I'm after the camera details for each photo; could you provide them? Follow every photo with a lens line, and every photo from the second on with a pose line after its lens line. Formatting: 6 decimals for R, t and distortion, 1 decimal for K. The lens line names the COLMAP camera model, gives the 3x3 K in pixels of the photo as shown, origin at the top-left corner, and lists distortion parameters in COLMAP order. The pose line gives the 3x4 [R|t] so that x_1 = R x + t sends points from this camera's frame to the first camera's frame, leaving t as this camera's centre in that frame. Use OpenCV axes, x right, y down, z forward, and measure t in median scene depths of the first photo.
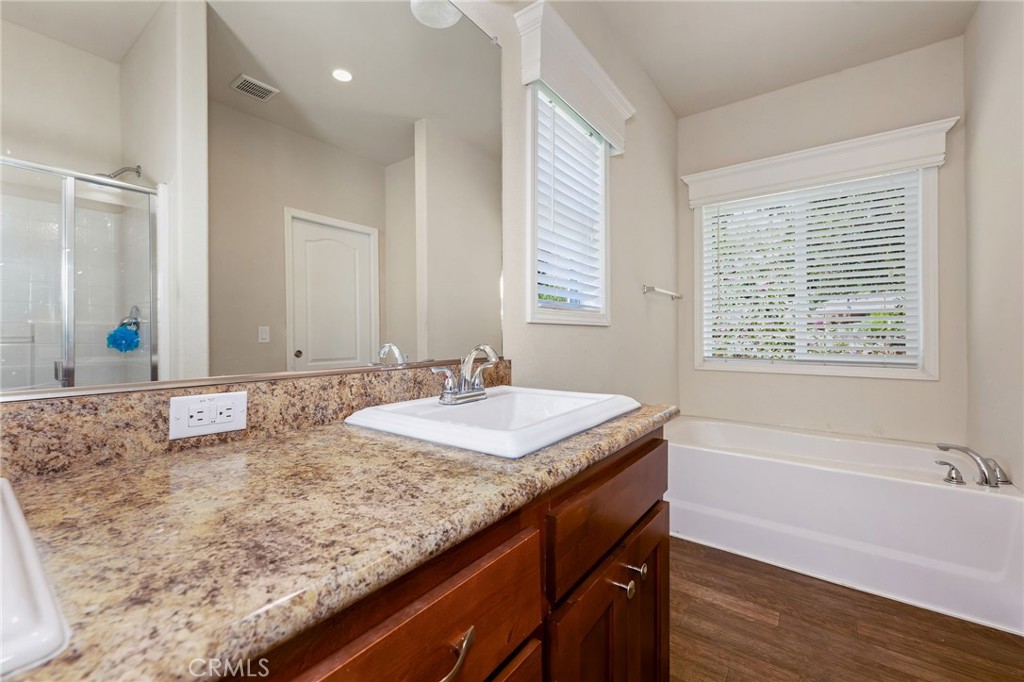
lens RADIAL K [[415.1, 0, 512.0], [0, 415.1, 341.0], [0, 0, 1]] dist [0.000195, 0.000042]
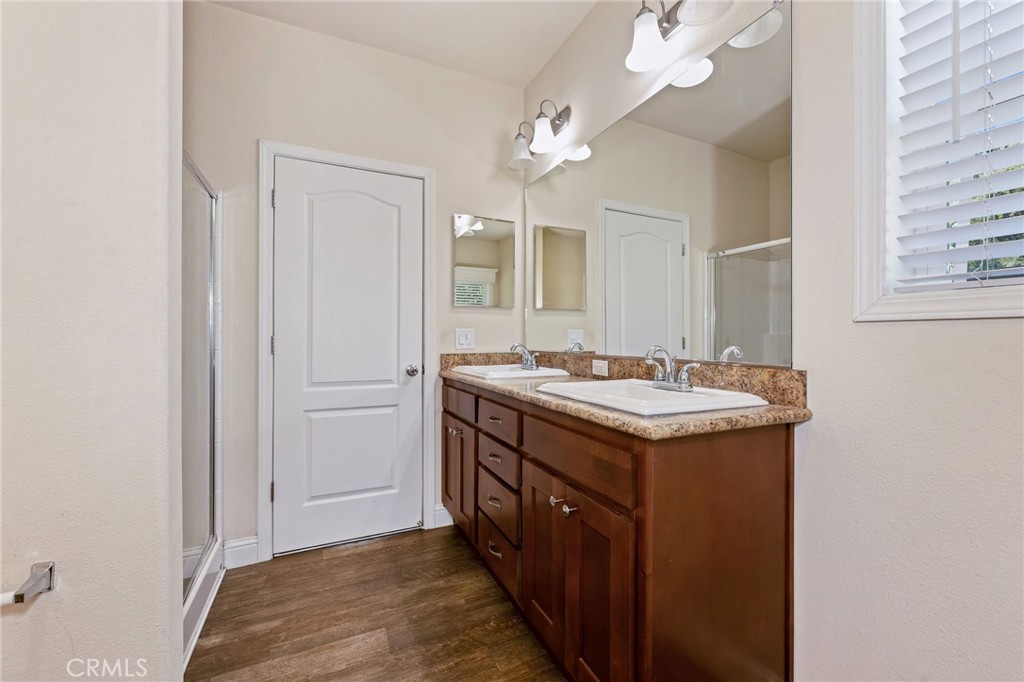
lens RADIAL K [[415.1, 0, 512.0], [0, 415.1, 341.0], [0, 0, 1]] dist [0.000195, 0.000042]
pose [[-0.475518, 0.031292, -0.879149, 1.651913], [0.013918, 0.999510, 0.028048, -0.072052], [0.879596, 0.001102, -0.475720, 1.532503]]
